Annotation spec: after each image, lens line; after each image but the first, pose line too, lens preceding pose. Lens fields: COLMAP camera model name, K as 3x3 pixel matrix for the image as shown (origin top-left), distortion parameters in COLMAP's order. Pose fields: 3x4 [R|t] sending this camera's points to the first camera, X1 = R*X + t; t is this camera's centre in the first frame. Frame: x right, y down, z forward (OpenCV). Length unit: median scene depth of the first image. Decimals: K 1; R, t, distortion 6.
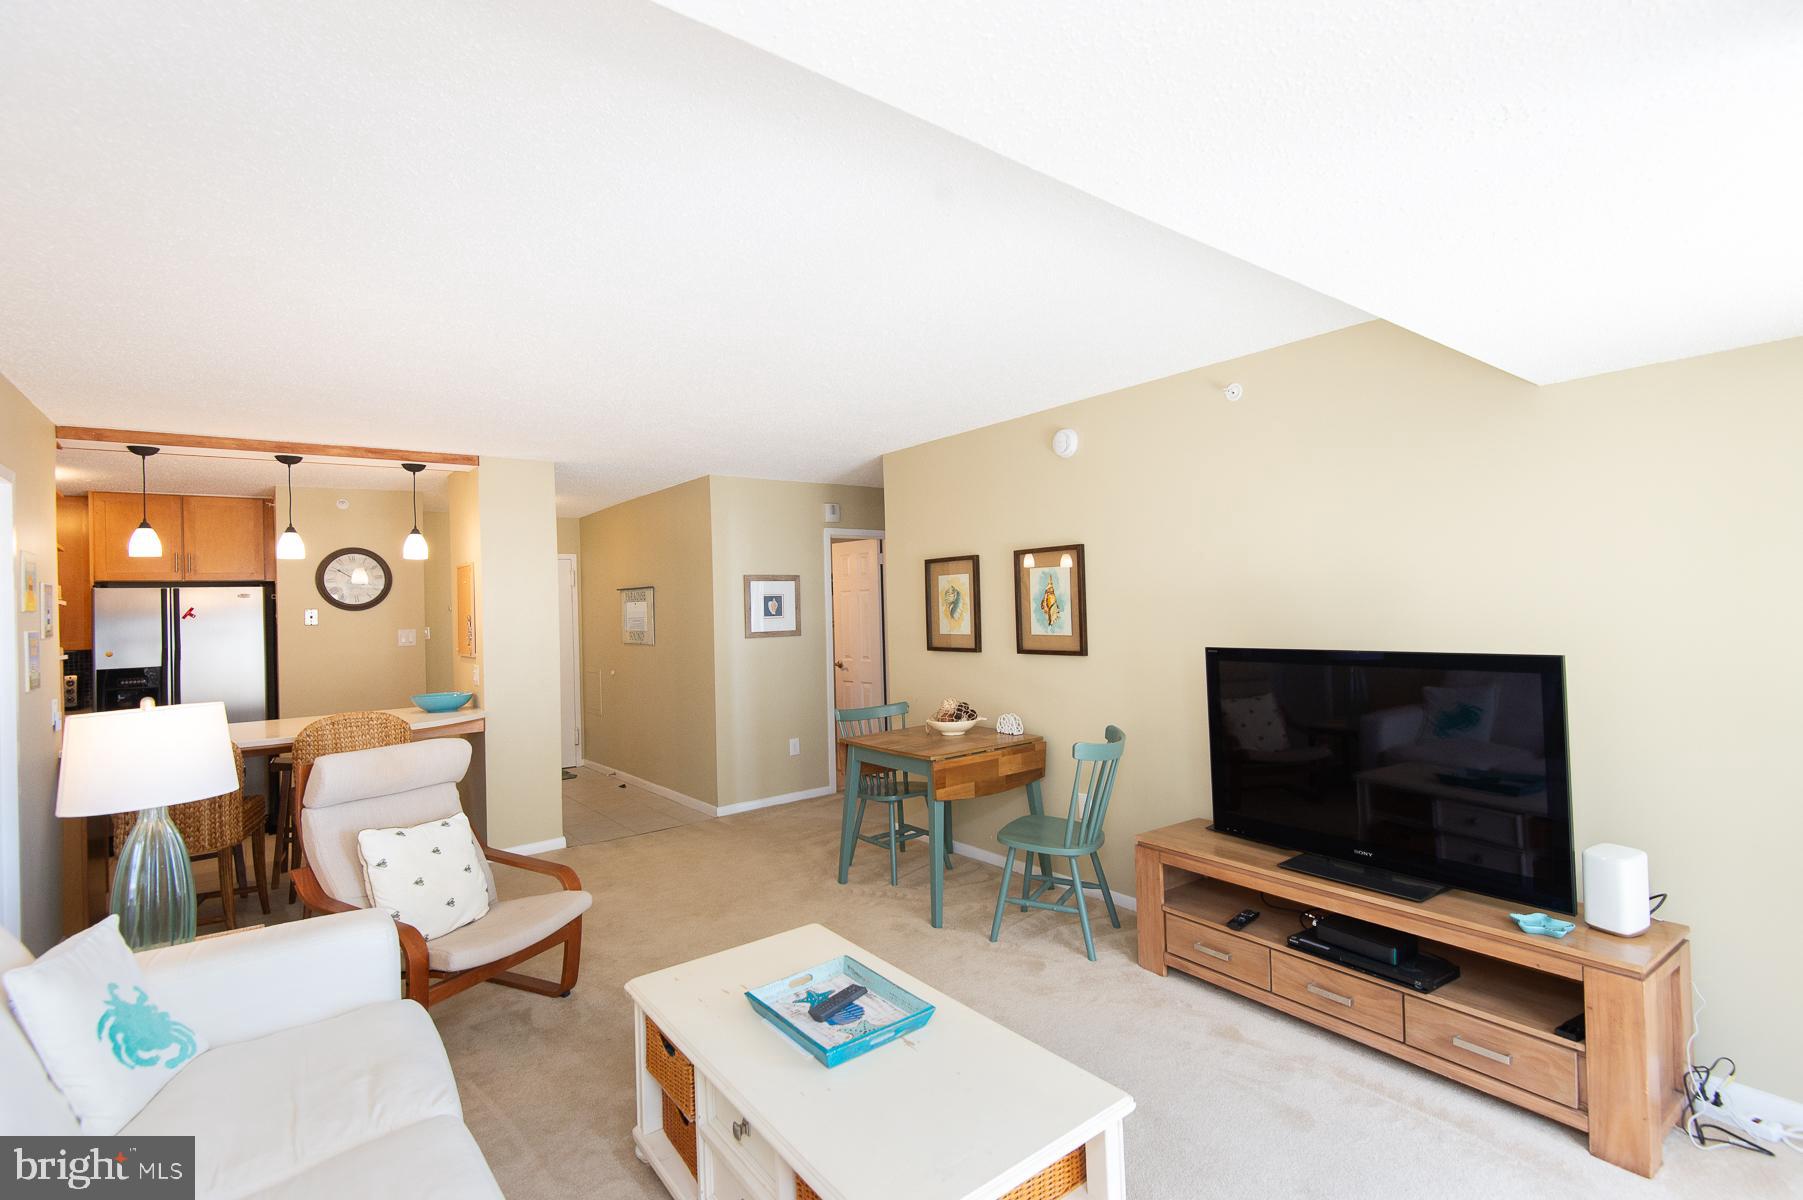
lens RADIAL K [[823.4, 0, 905.1], [0, 823.4, 596.2], [0, 0, 1]] dist [0.045415, -0.027527]
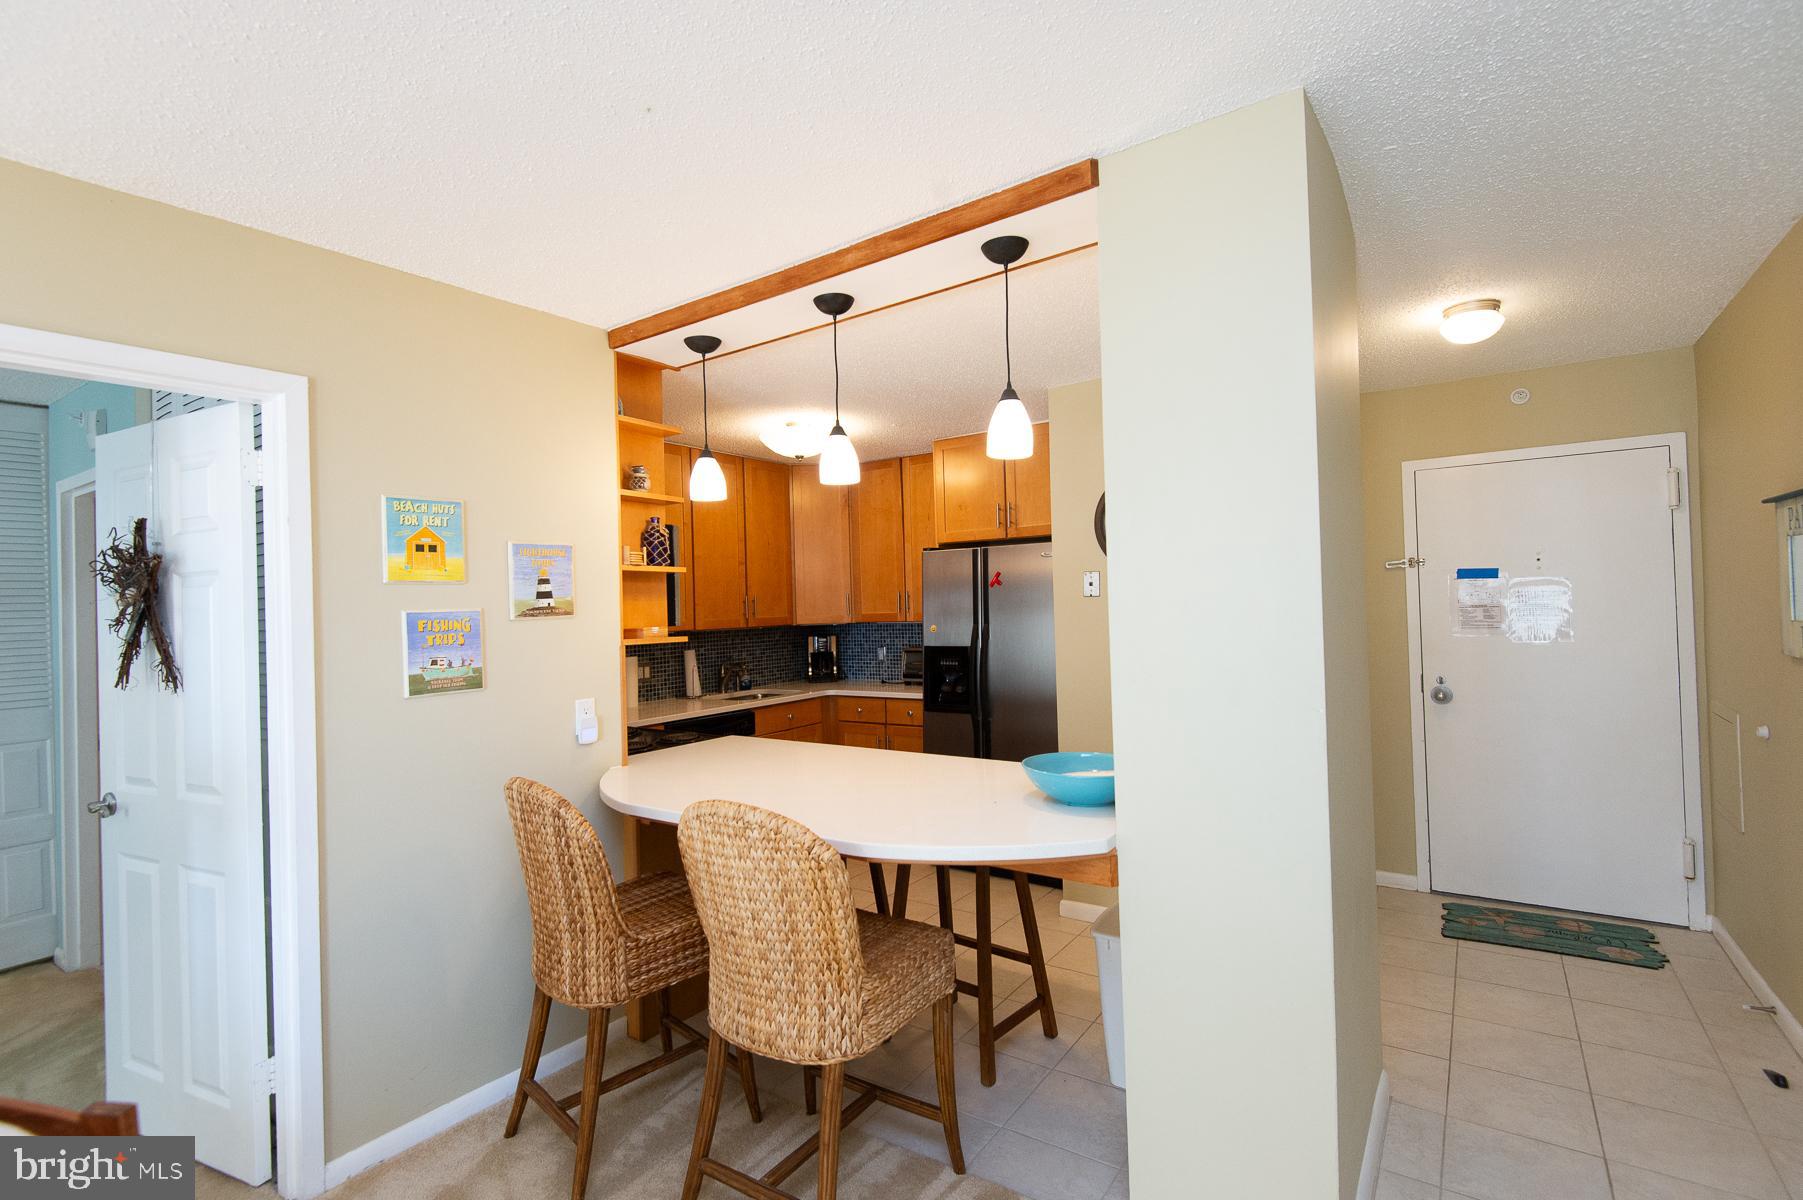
lens RADIAL K [[823.4, 0, 905.1], [0, 823.4, 596.2], [0, 0, 1]] dist [0.045415, -0.027527]
pose [[0.301533, 0.011393, -0.953388, -0.189166], [0.032483, 0.999225, 0.022214, 0.020081], [0.952902, -0.037667, 0.300929, 0.860788]]
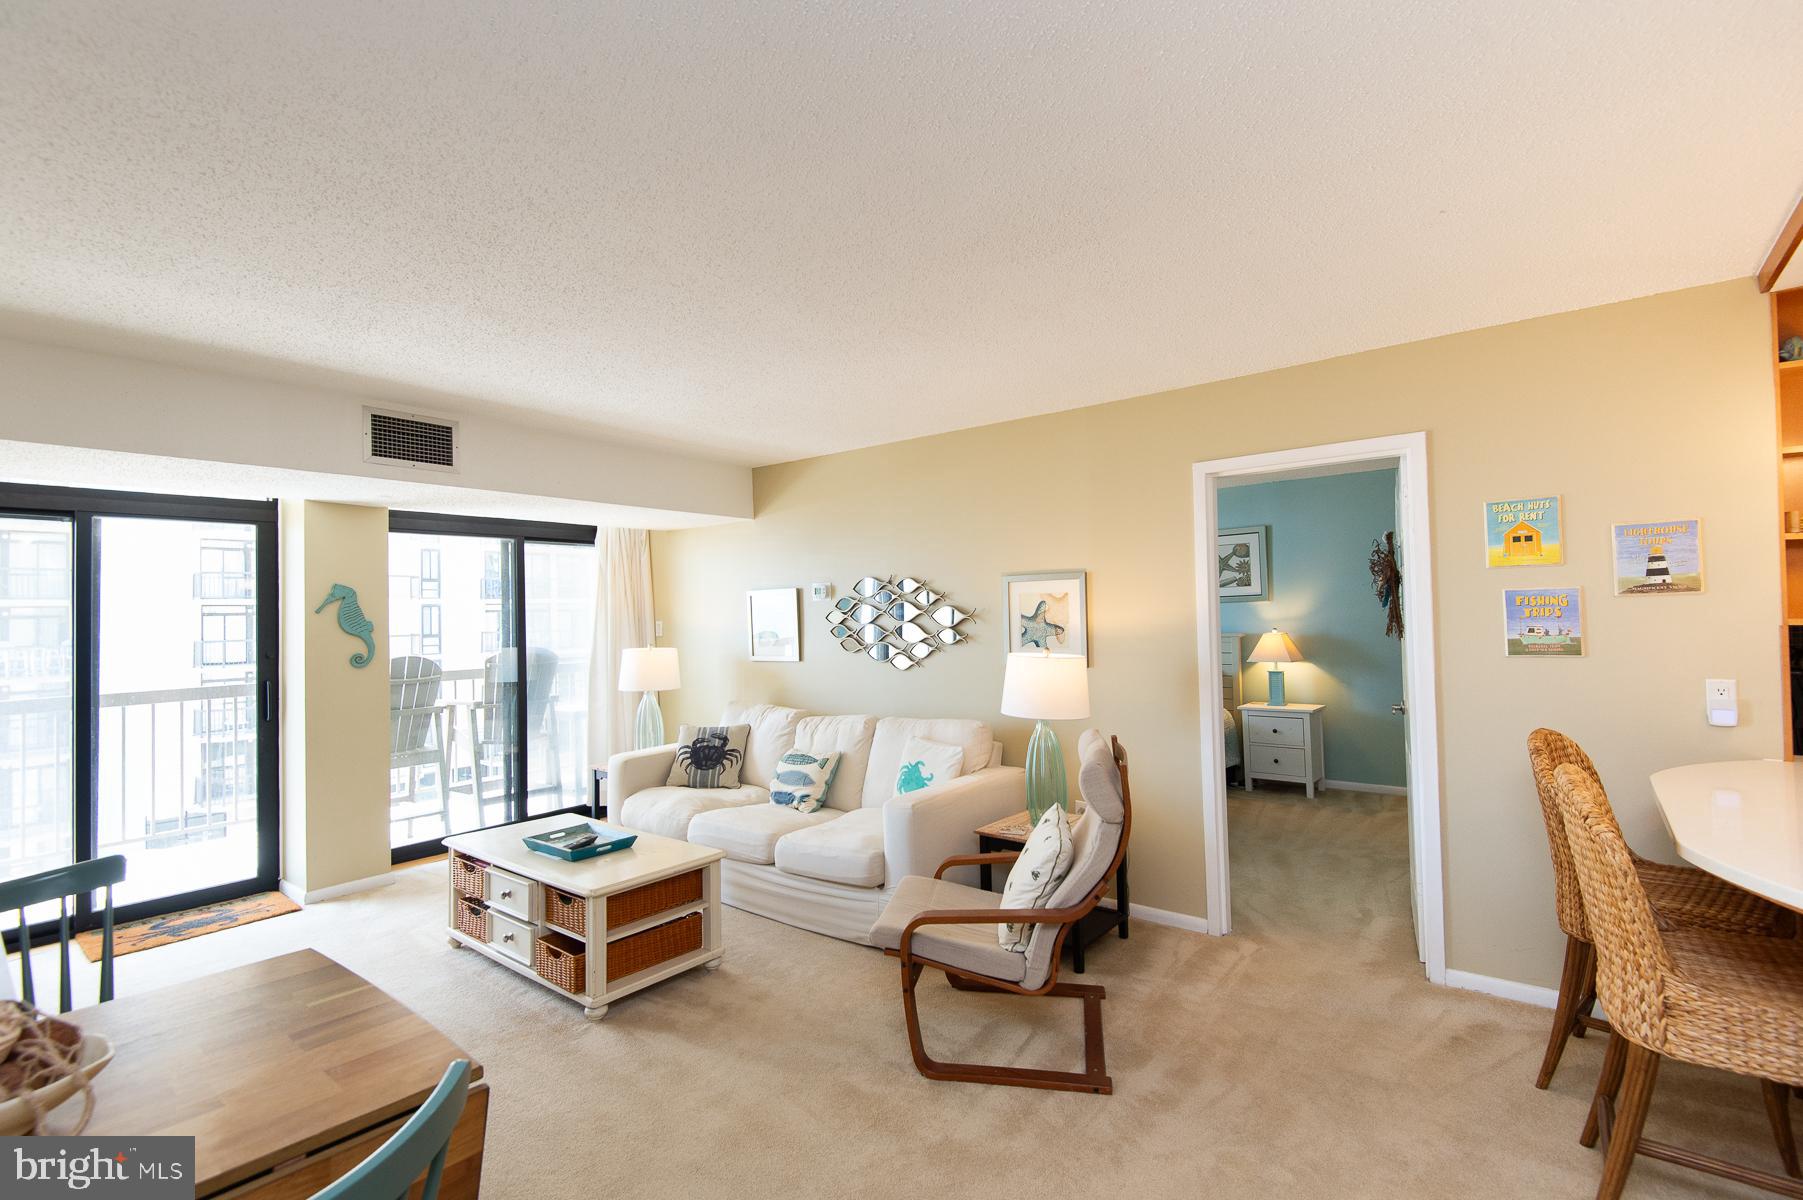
lens RADIAL K [[829.9, 0, 910.3], [0, 829.9, 596.7], [0, 0, 1]] dist [0.041032, -0.028530]
pose [[-0.968372, 0.048087, -0.244834, -0.150234], [0.056034, 0.998101, -0.025594, 0.027094], [0.243139, -0.038504, -0.969227, 1.246686]]
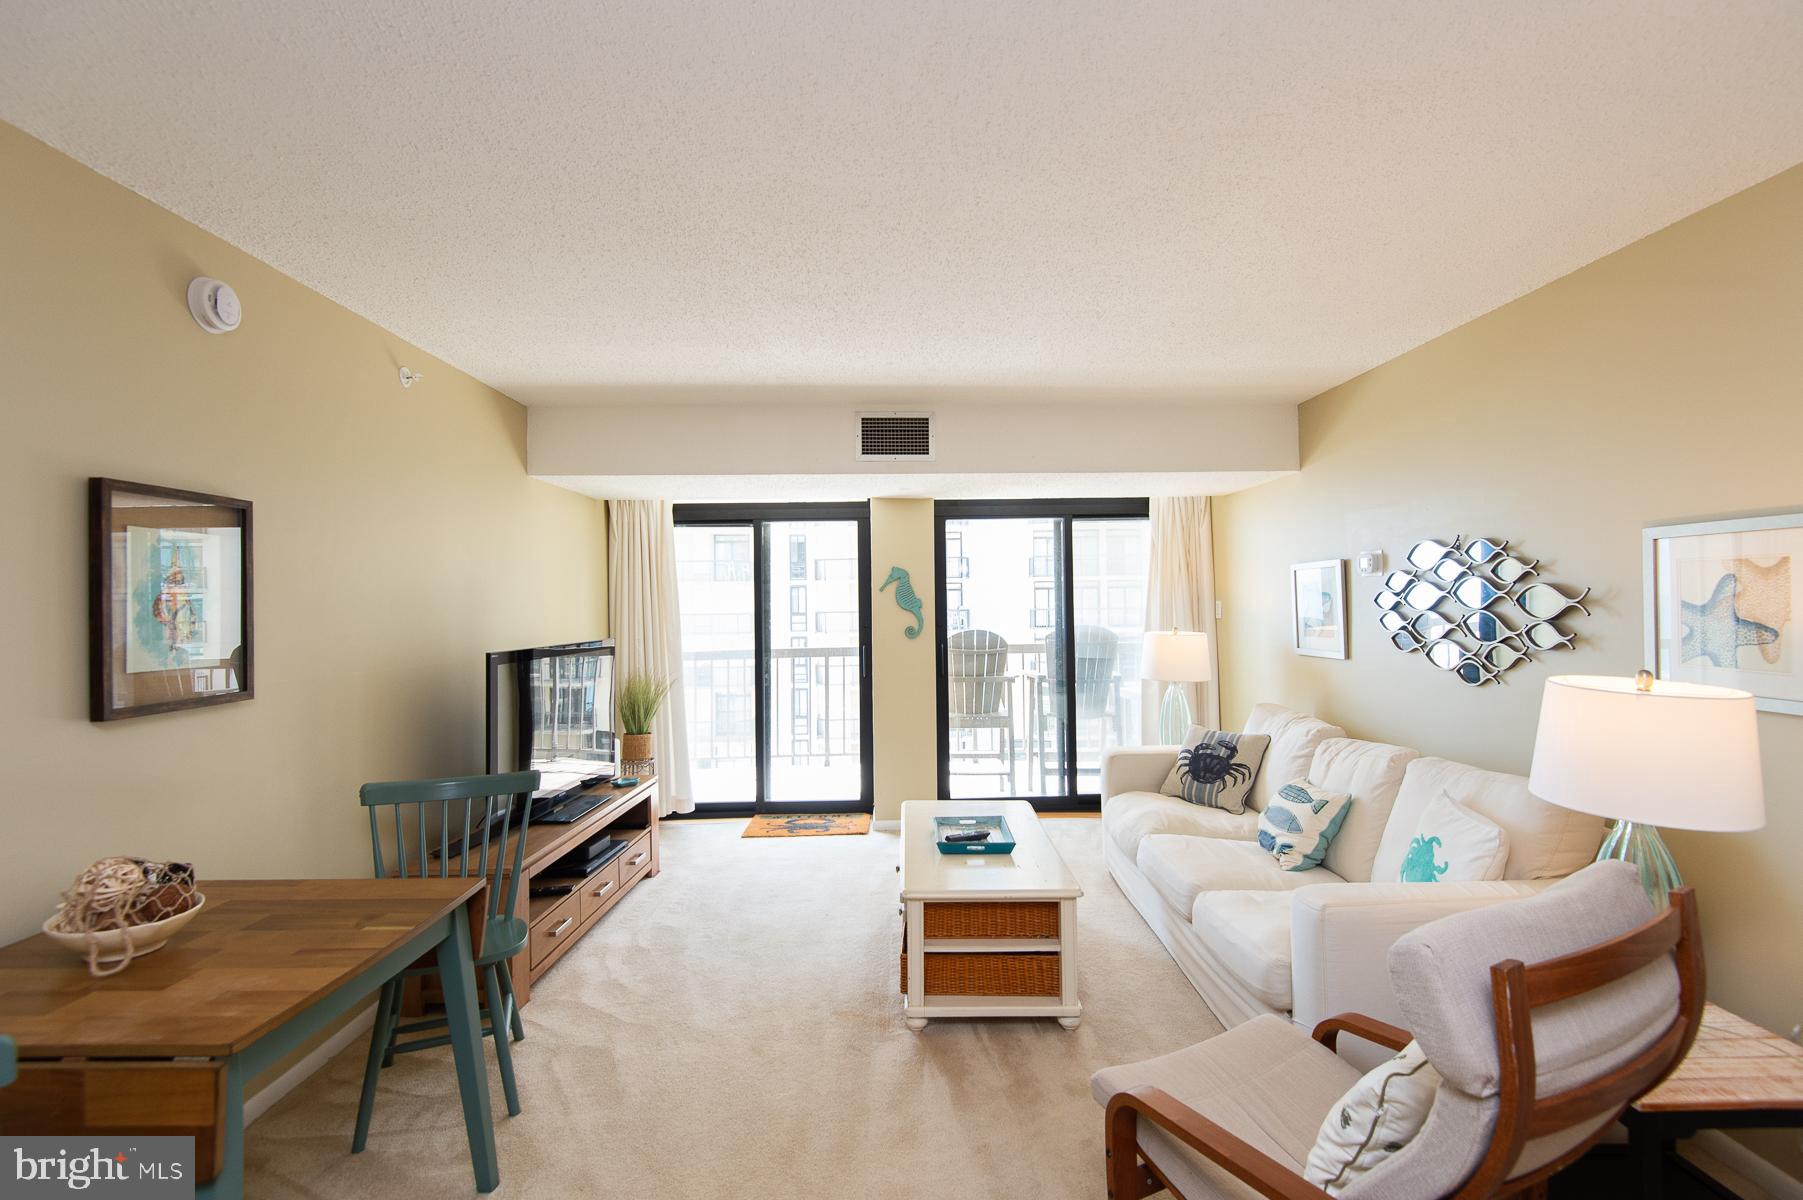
lens RADIAL K [[823.4, 0, 905.1], [0, 823.4, 596.2], [0, 0, 1]] dist [0.045415, -0.027527]
pose [[-0.796100, 0.045052, 0.603486, -0.428800], [0.029244, 0.998924, -0.035994, 0.031513], [-0.604459, -0.011006, -0.796561, 1.034411]]
